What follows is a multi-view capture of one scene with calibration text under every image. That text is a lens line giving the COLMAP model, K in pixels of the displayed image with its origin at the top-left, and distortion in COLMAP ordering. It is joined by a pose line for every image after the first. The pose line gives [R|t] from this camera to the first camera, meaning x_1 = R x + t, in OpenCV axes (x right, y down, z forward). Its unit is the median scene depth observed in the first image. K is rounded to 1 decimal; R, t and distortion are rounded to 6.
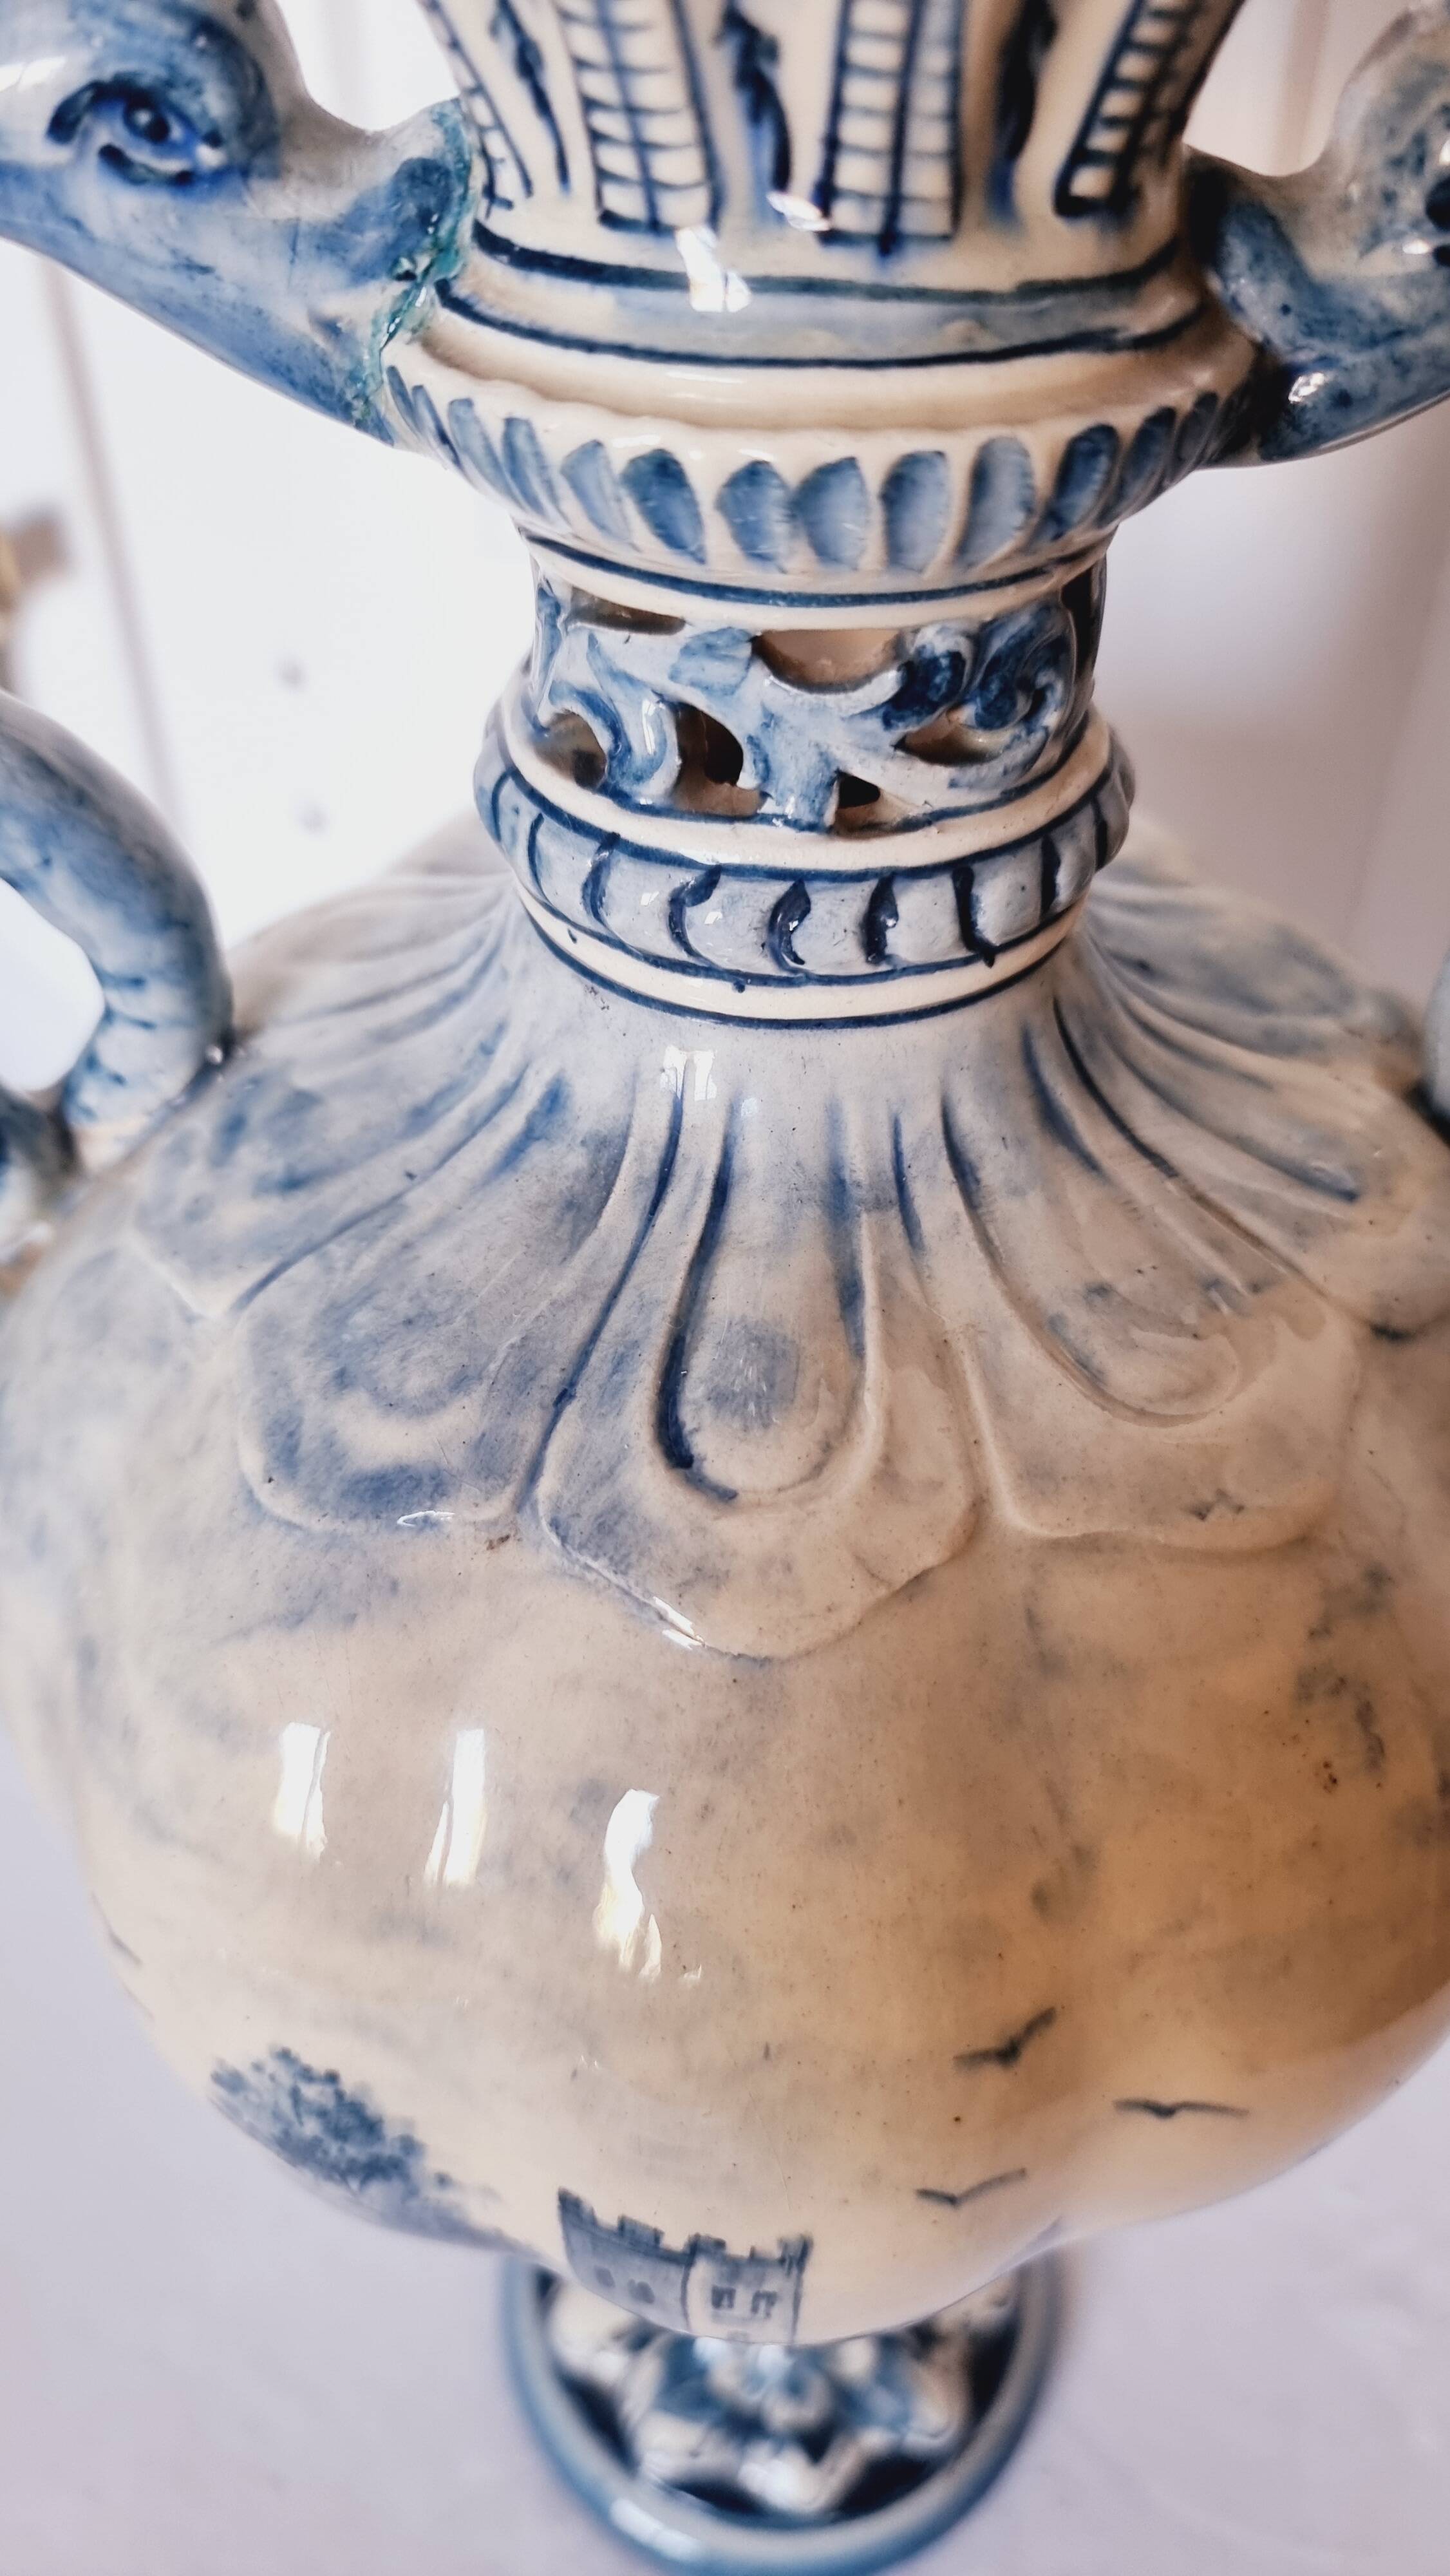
lens RADIAL K [[1894.9, 0, 721.8], [0, 1894.9, 1281.8], [0, 0, 1]] dist [-0.010656, -0.005500]
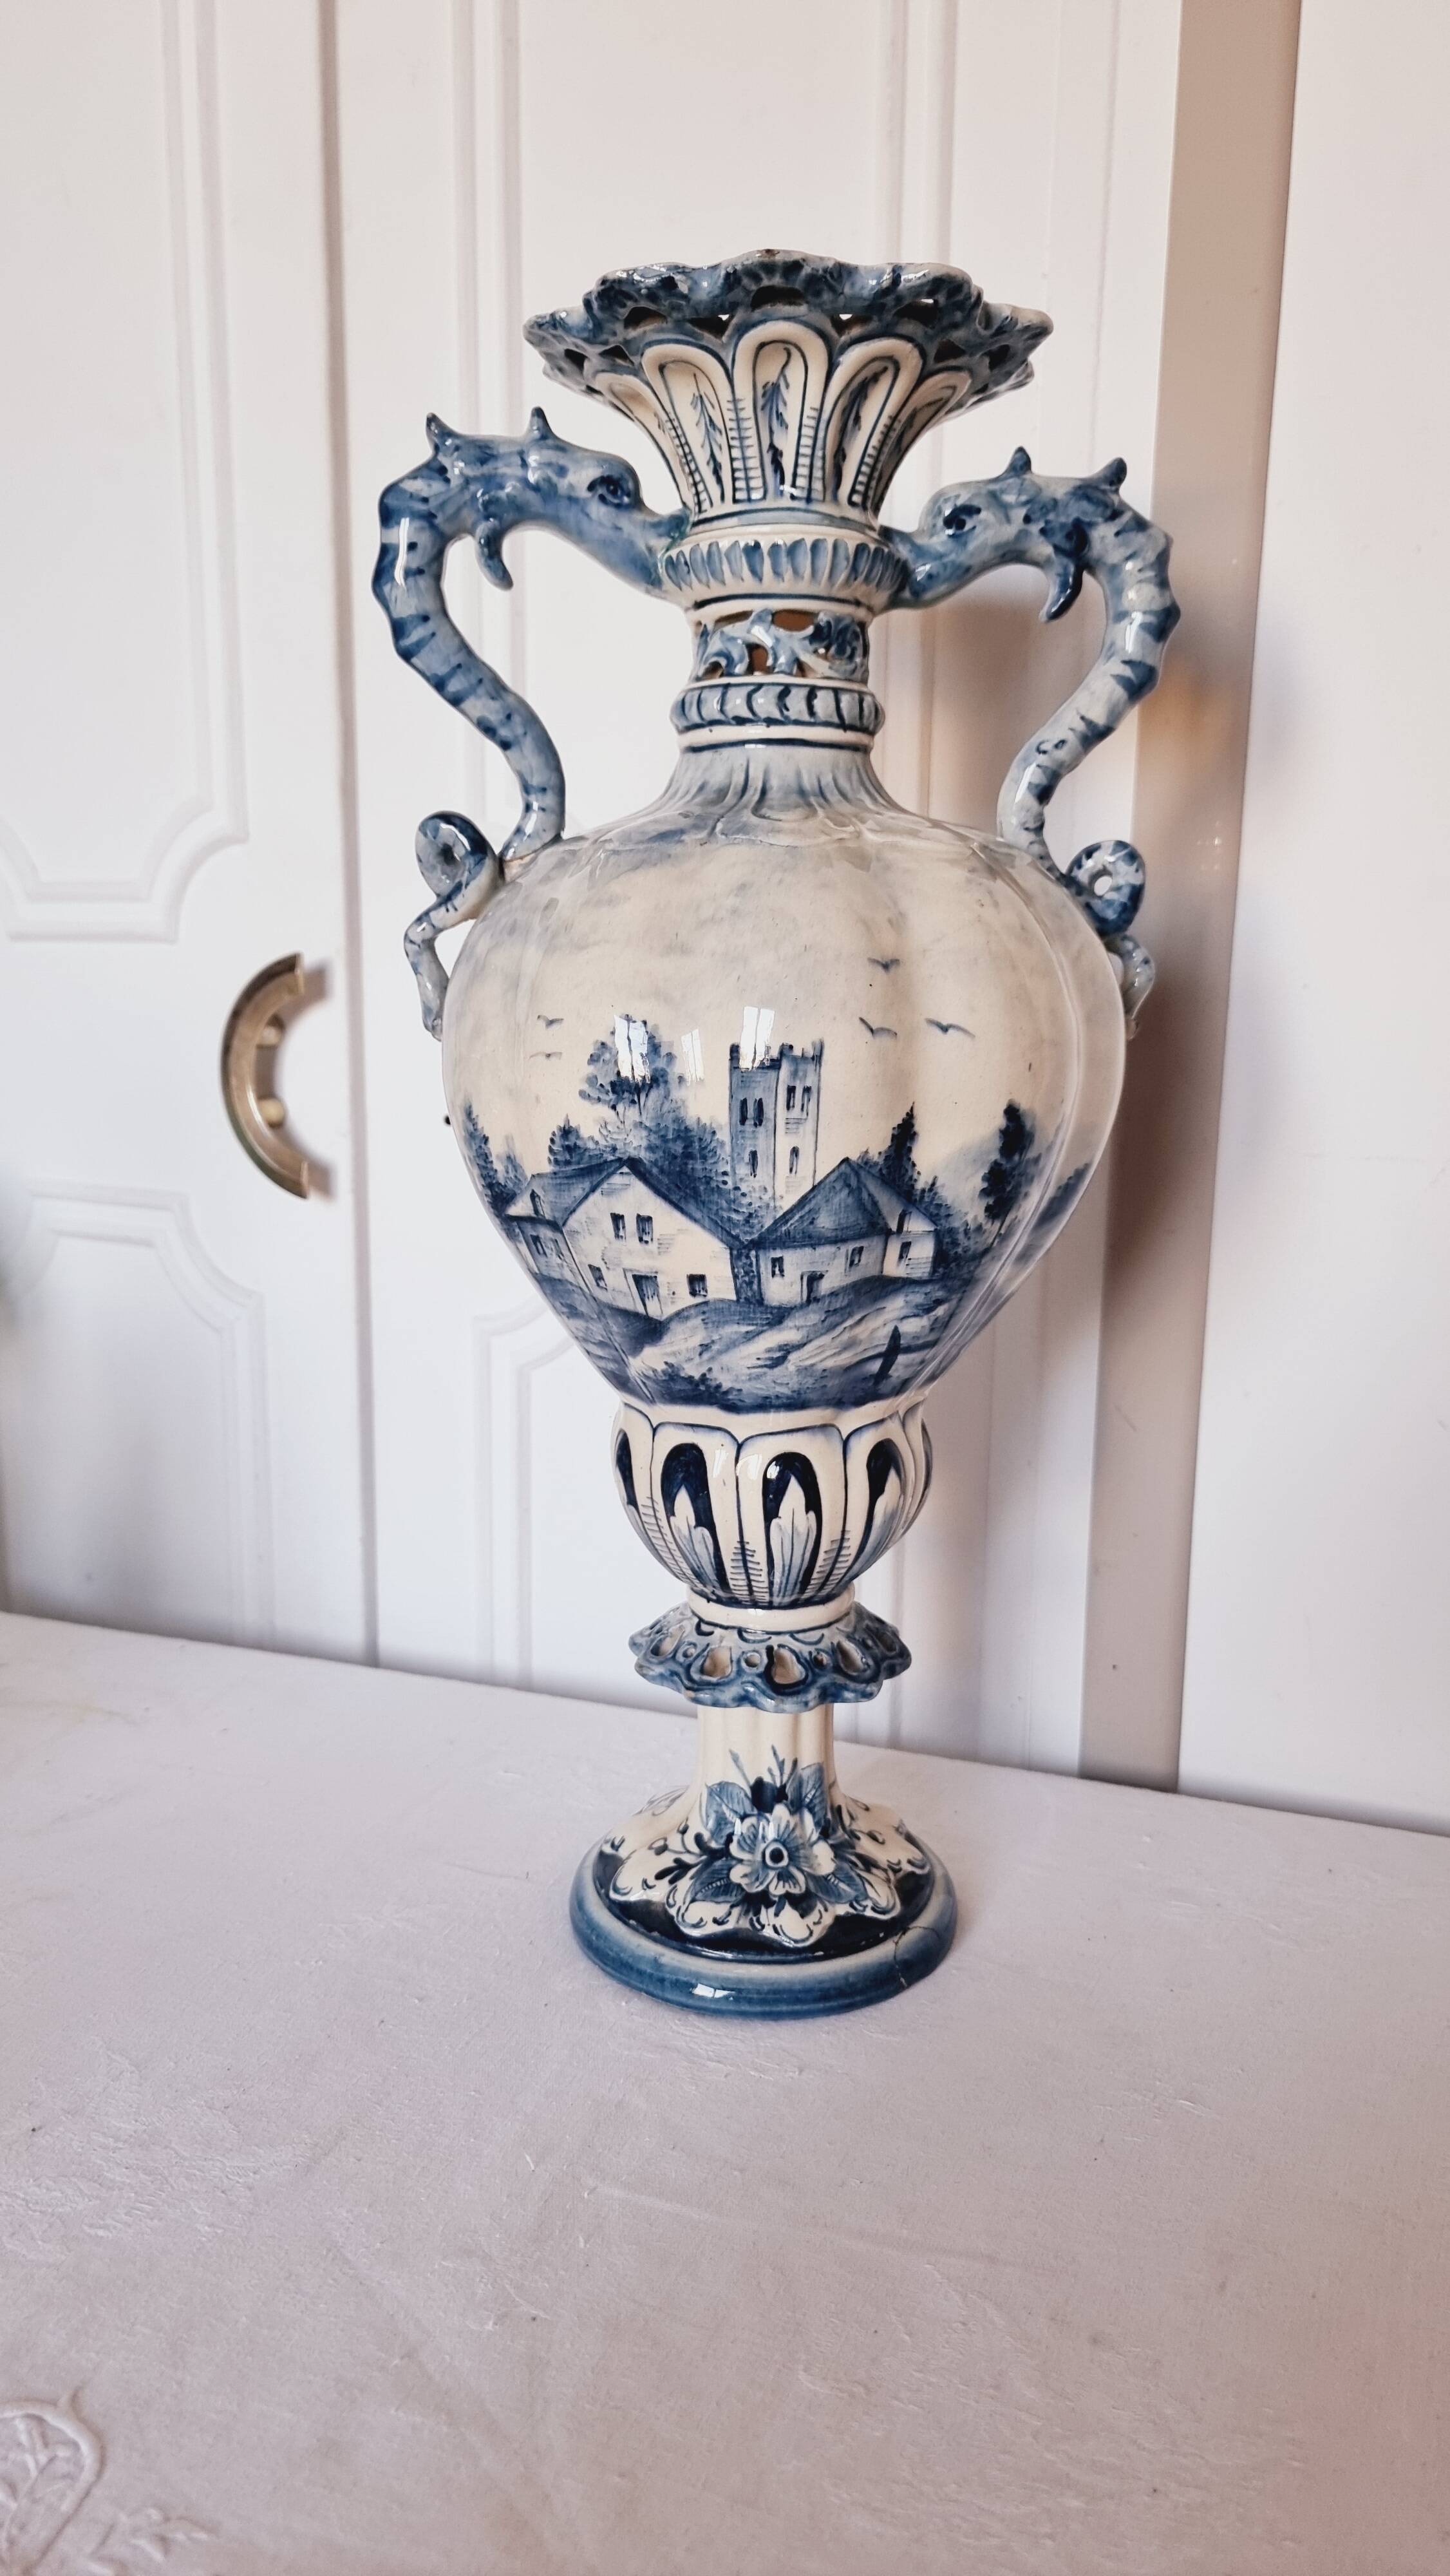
lens RADIAL K [[1746.4, 0, 693.7], [0, 1746.4, 1321.3], [0, 0, 1]] dist [0.013075, 0.000409]
pose [[0.995968, -0.002926, 0.089662, -0.398309], [0.047222, 0.866888, -0.496261, 2.256962], [-0.076275, 0.498494, 0.863531, -1.072015]]
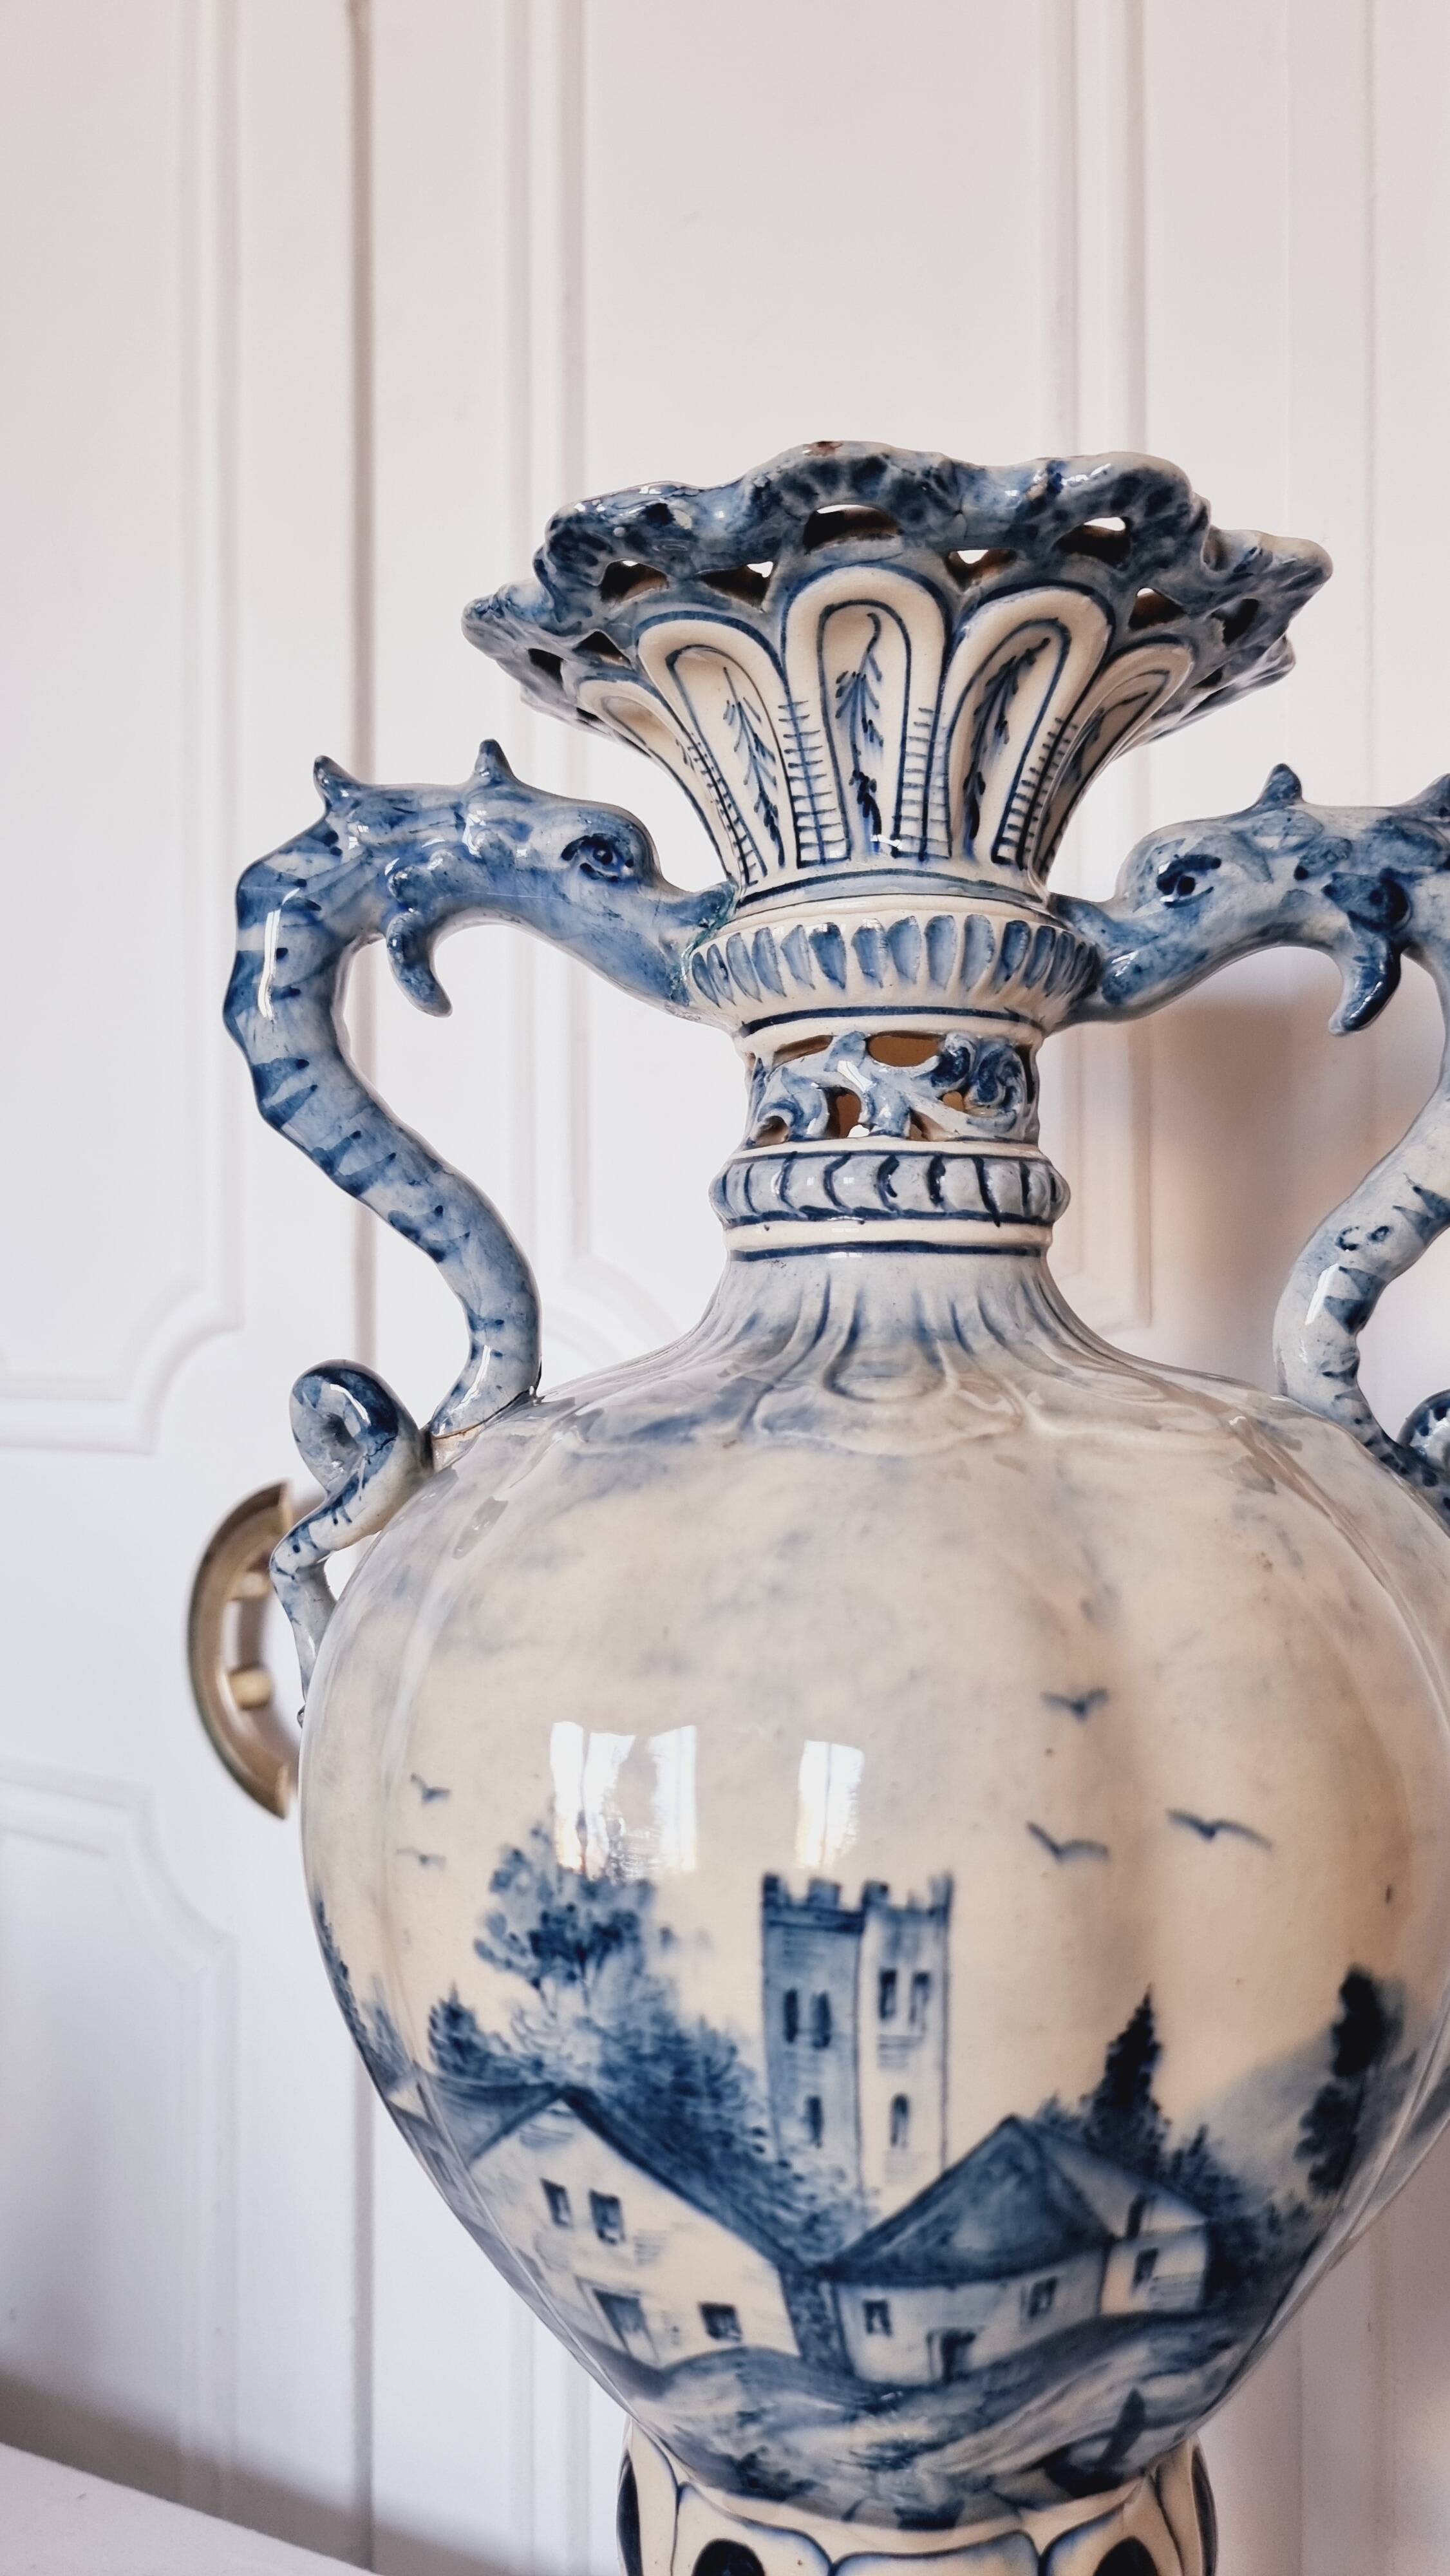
lens RADIAL K [[1796.0, 0, 731.1], [0, 1796.0, 1323.9], [0, 0, 1]] dist [0.072392, -0.132524]
pose [[0.999927, 0.000869, -0.012058, -0.100658], [-0.008768, 0.738789, -0.673879, 1.142295], [0.008323, 0.673936, 0.738743, -0.230995]]
